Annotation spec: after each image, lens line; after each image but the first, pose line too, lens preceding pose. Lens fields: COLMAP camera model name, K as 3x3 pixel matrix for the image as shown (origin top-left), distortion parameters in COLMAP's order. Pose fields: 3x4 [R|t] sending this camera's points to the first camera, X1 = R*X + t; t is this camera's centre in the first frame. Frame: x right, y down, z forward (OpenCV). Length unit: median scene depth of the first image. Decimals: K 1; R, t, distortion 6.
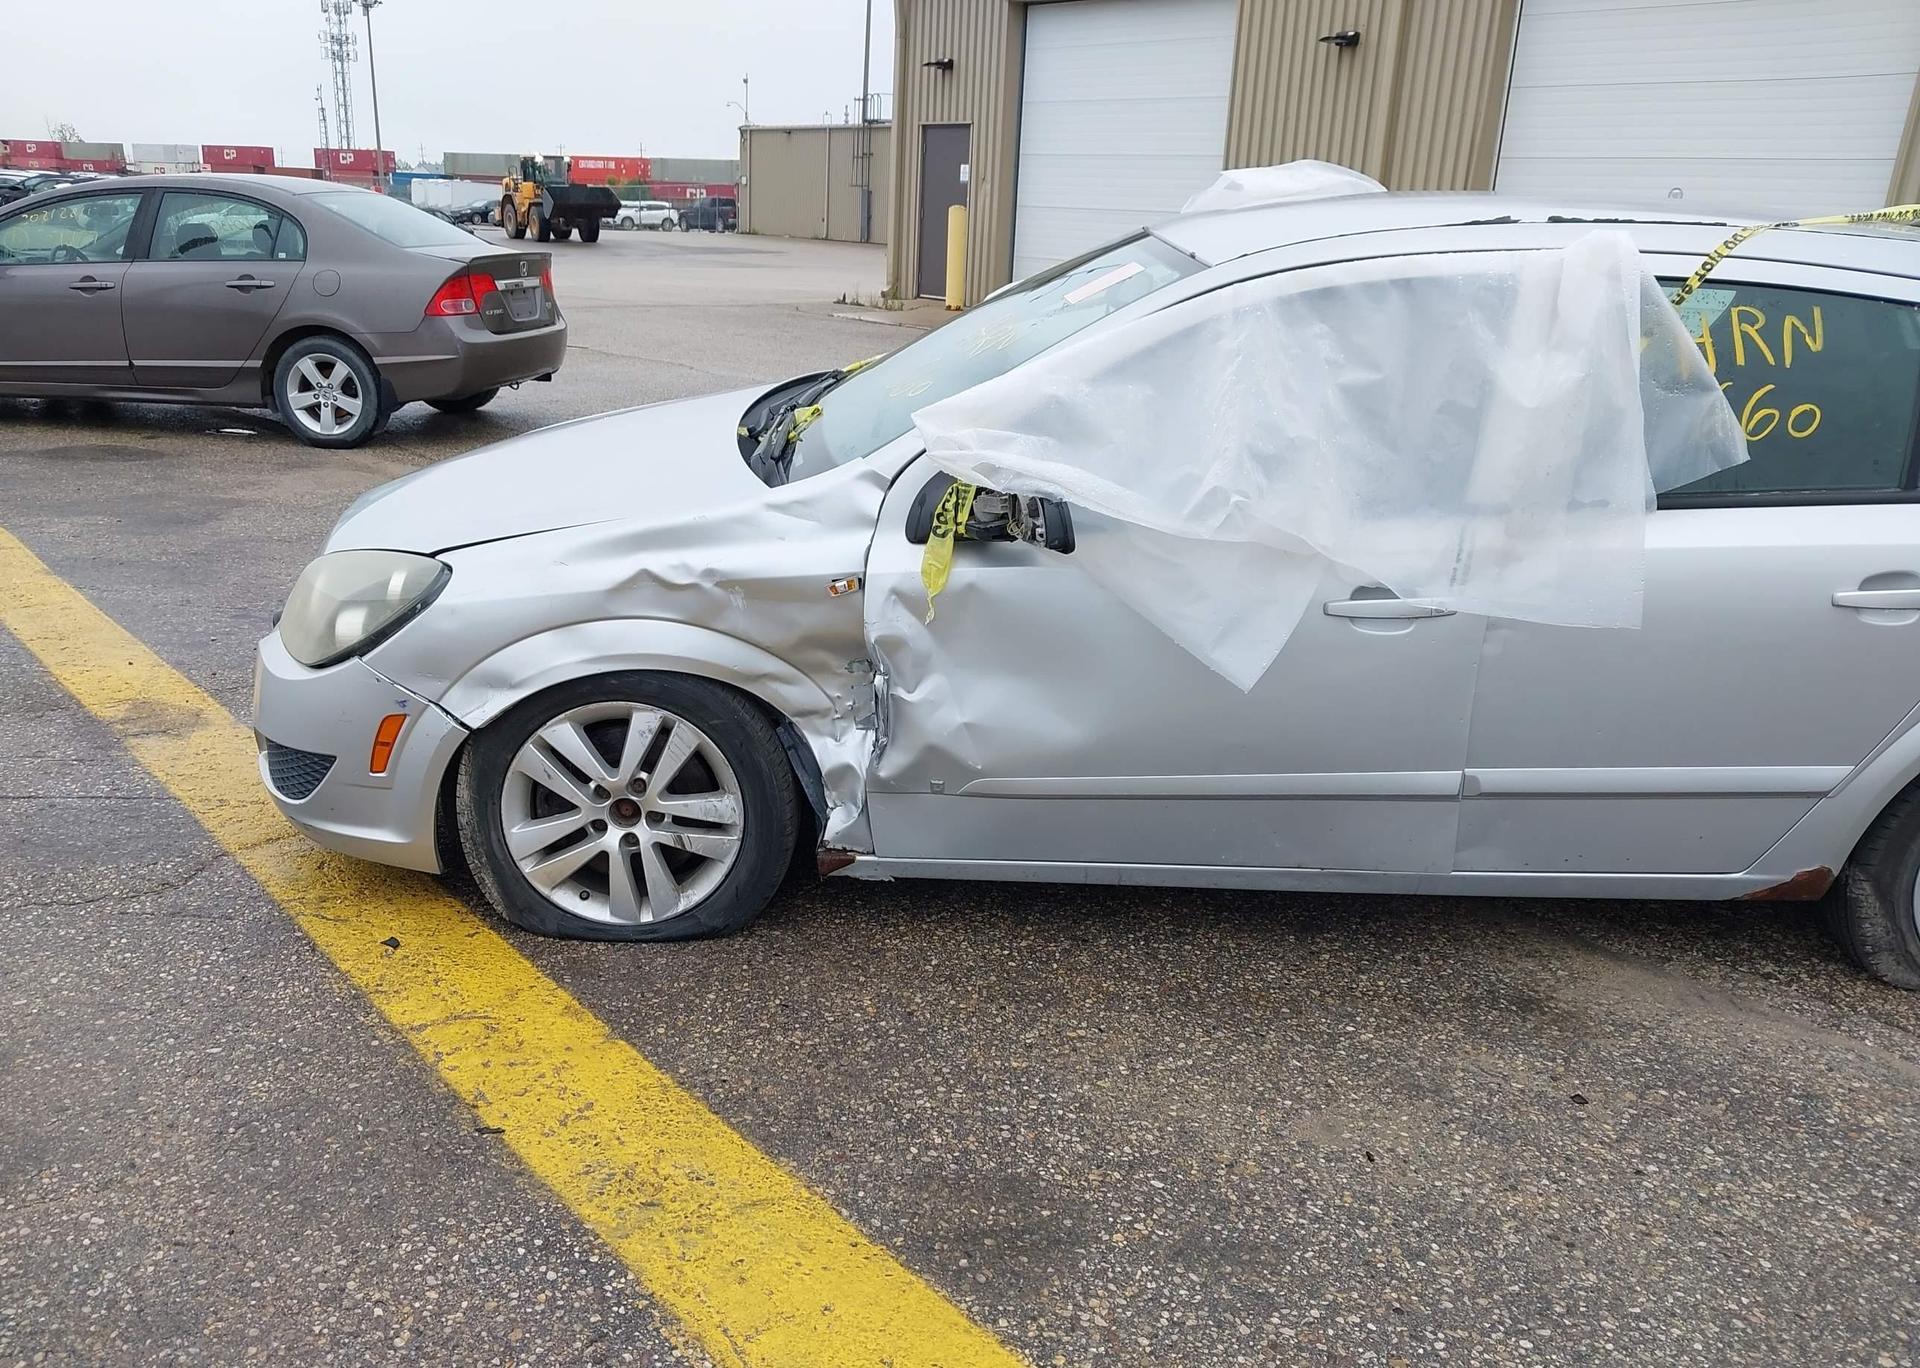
lens RADIAL K [[1542.9, 0, 988.5], [0, 1542.9, 689.7], [0, 0, 1]] dist [0.027314, -0.039171]
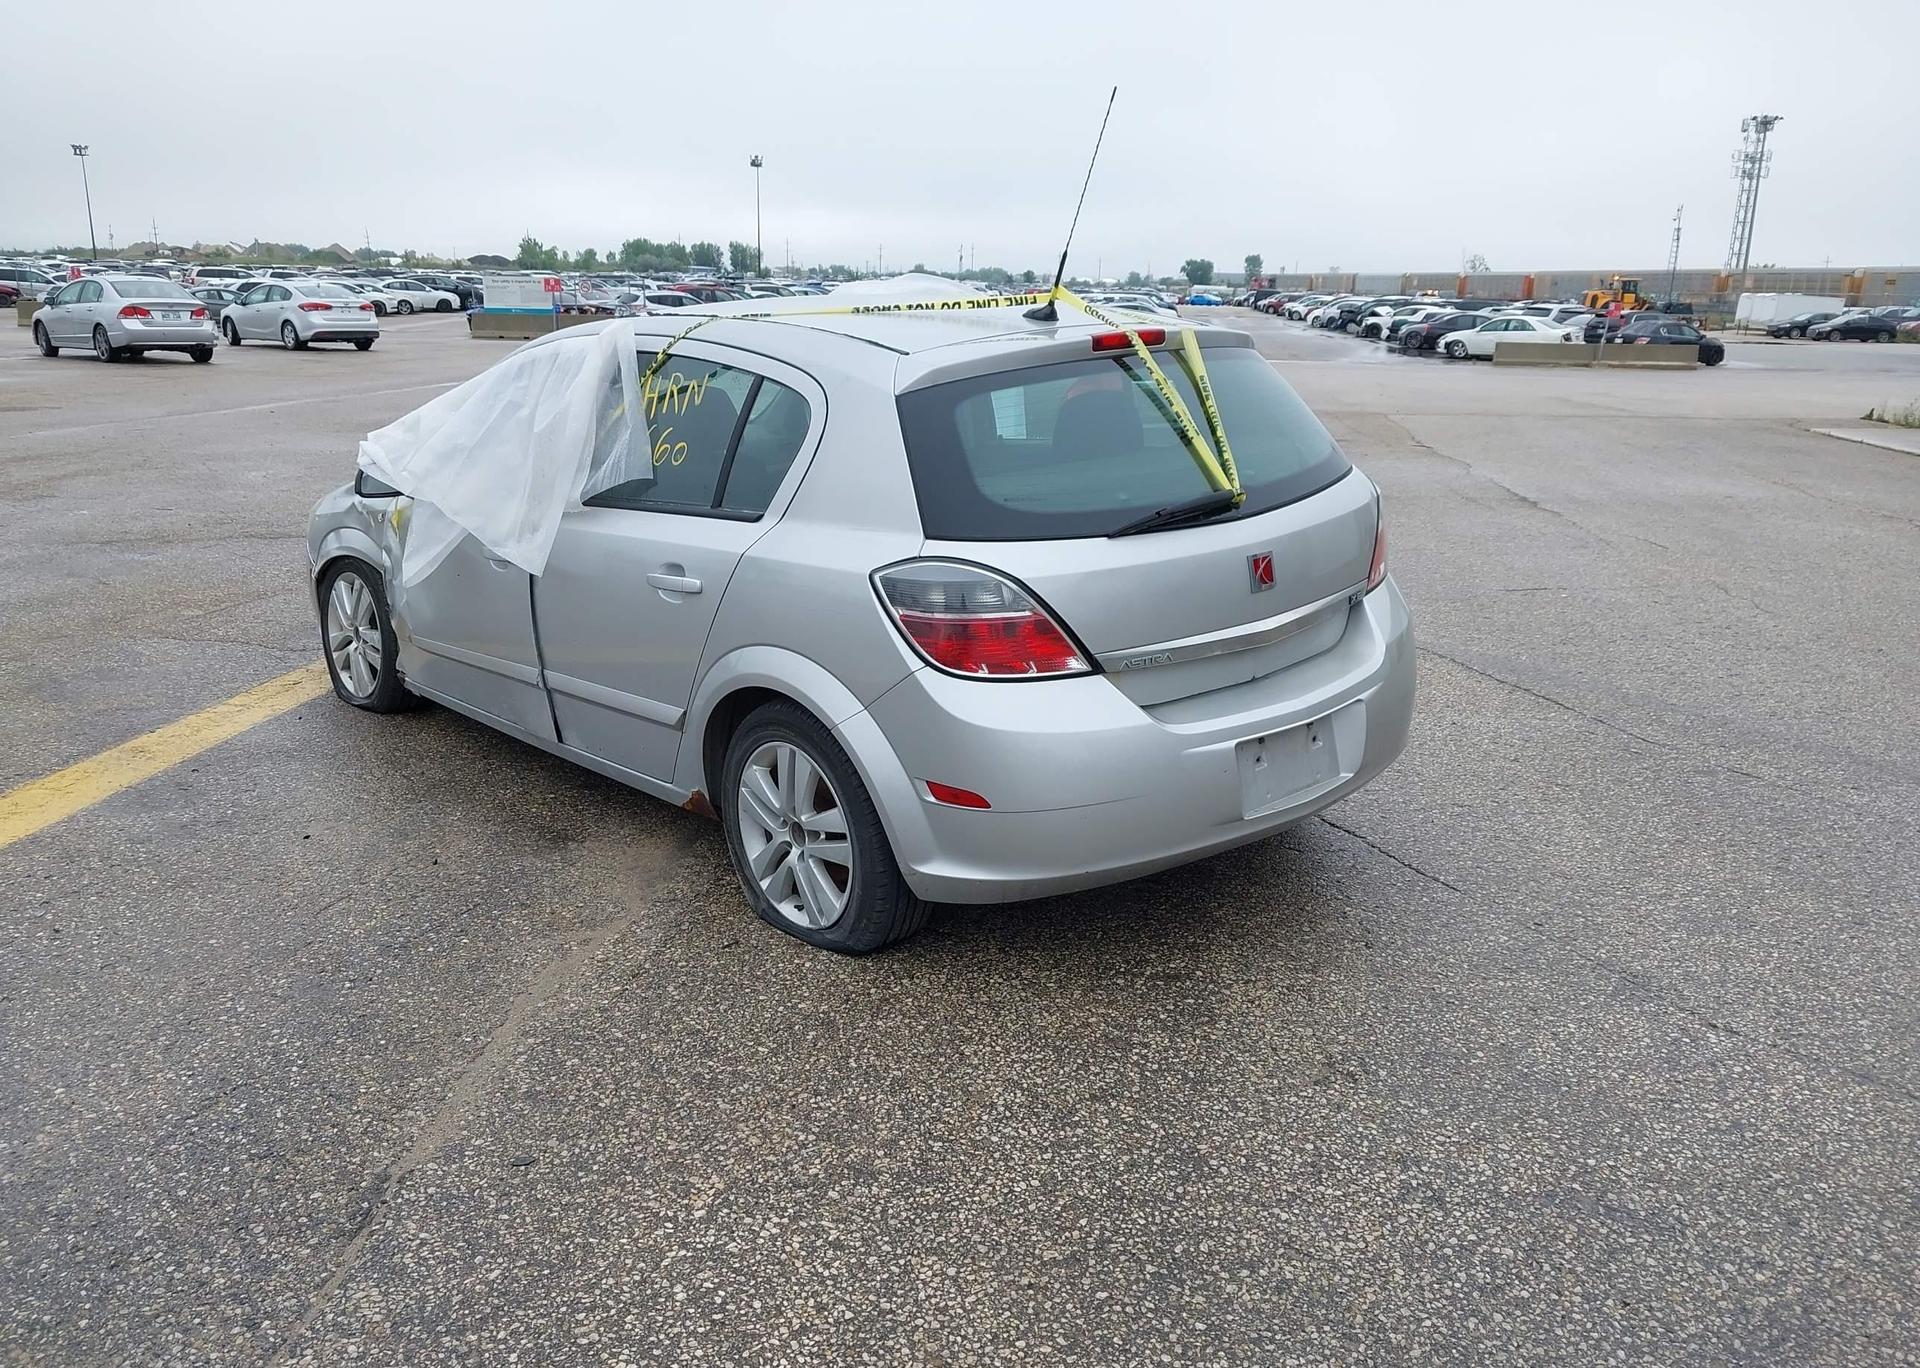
lens RADIAL K [[1542.9, 0, 971.1], [0, 1542.9, 697.6], [0, 0, 1]] dist [0.027314, -0.039171]
pose [[0.677480, 0.160585, -0.717798, 1.652631], [-0.207227, 0.978017, 0.023214, -0.043652], [0.705746, 0.133020, 0.695865, 0.234629]]
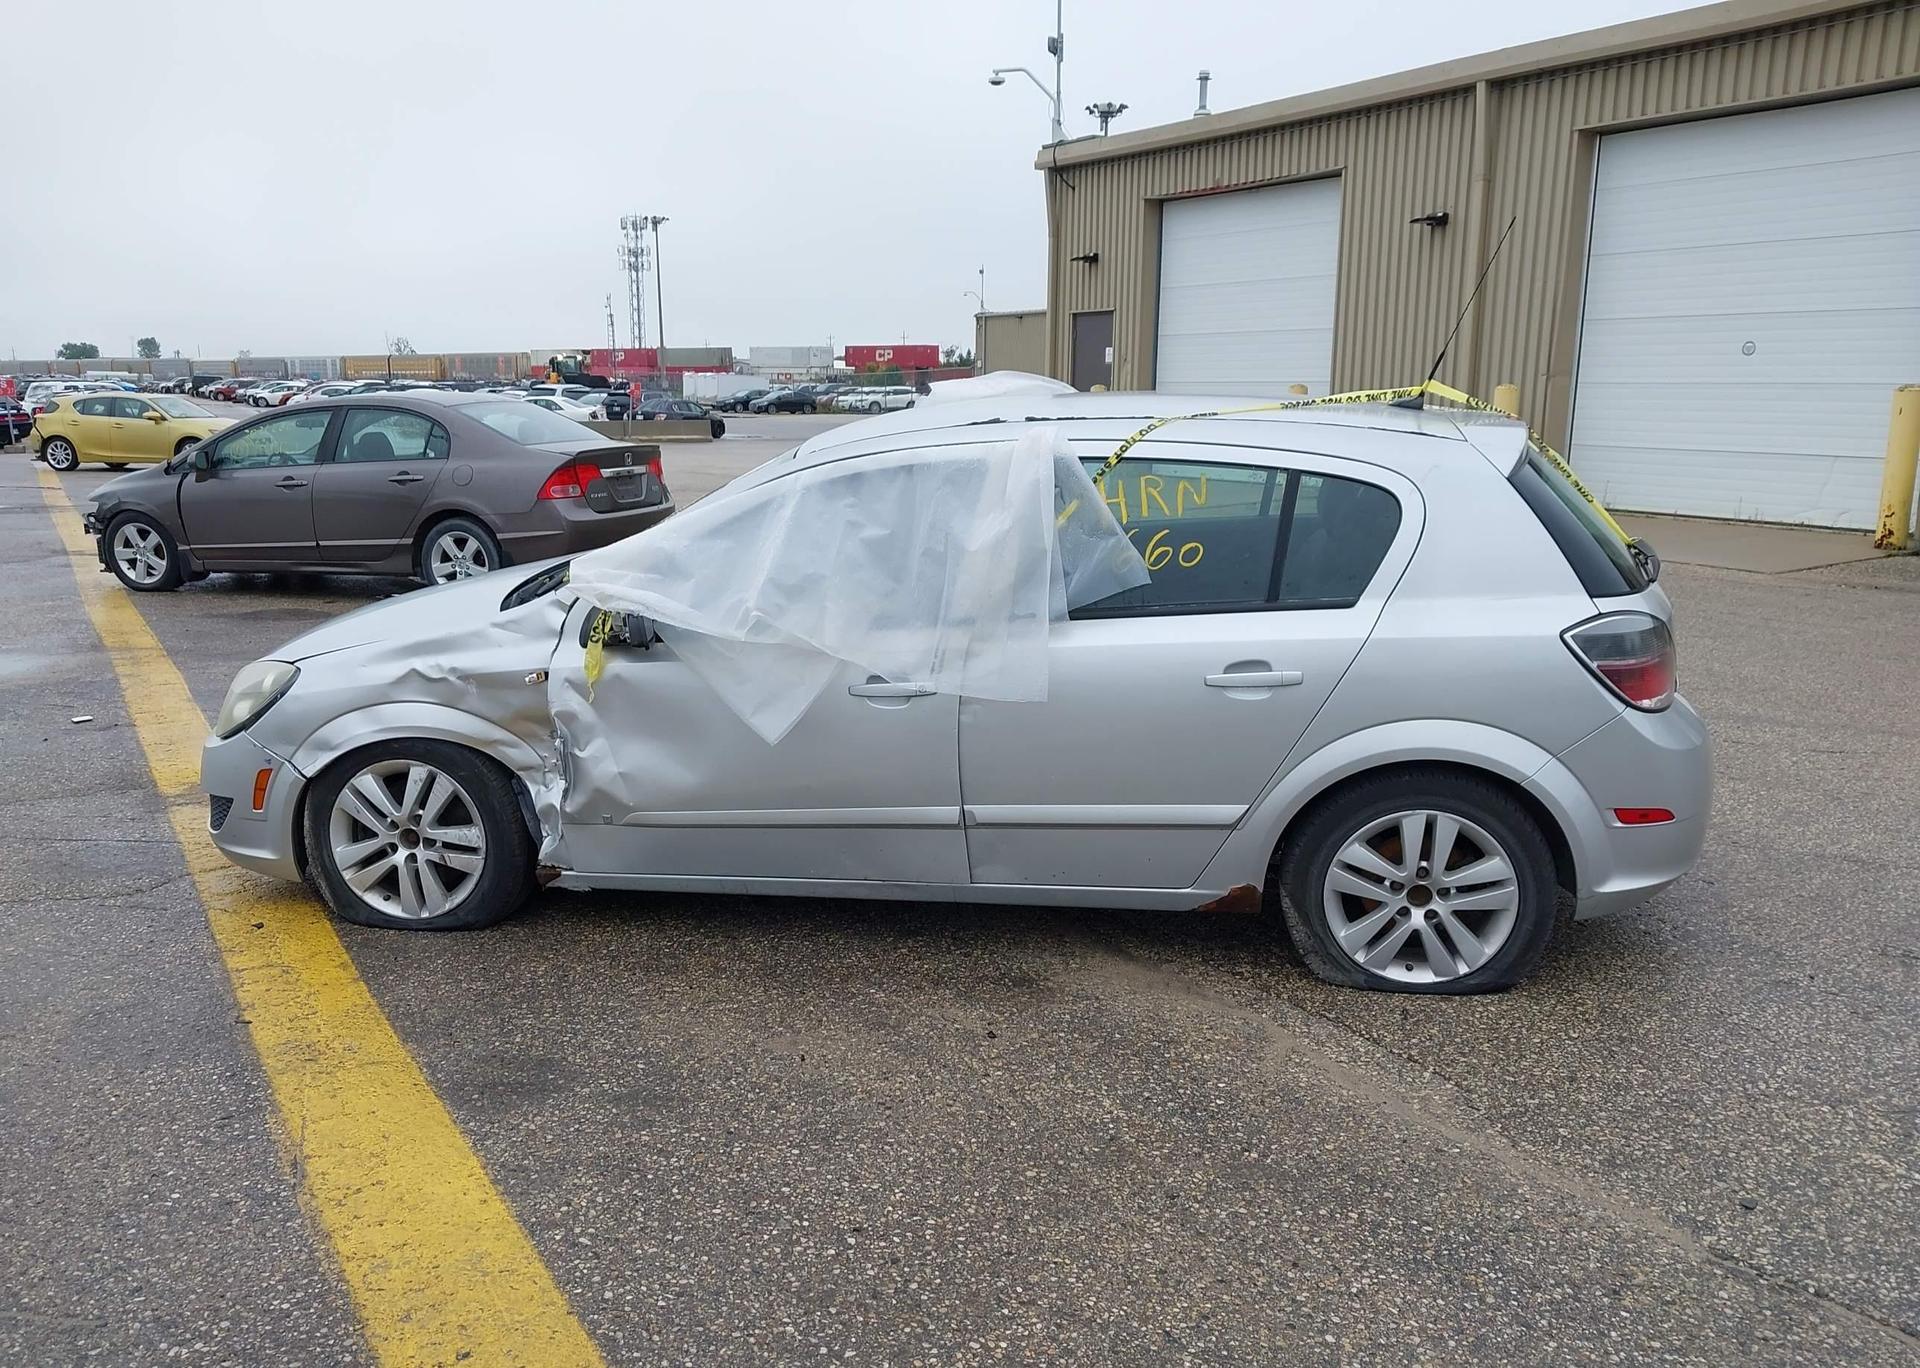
lens RADIAL K [[1542.9, 0, 979.7], [0, 1542.9, 677.5], [0, 0, 1]] dist [0.027314, -0.039171]
pose [[0.985908, -0.008062, -0.167094, 0.543243], [-0.010745, 0.993724, -0.111339, 0.087289], [0.166943, 0.111566, 0.979634, -0.353354]]
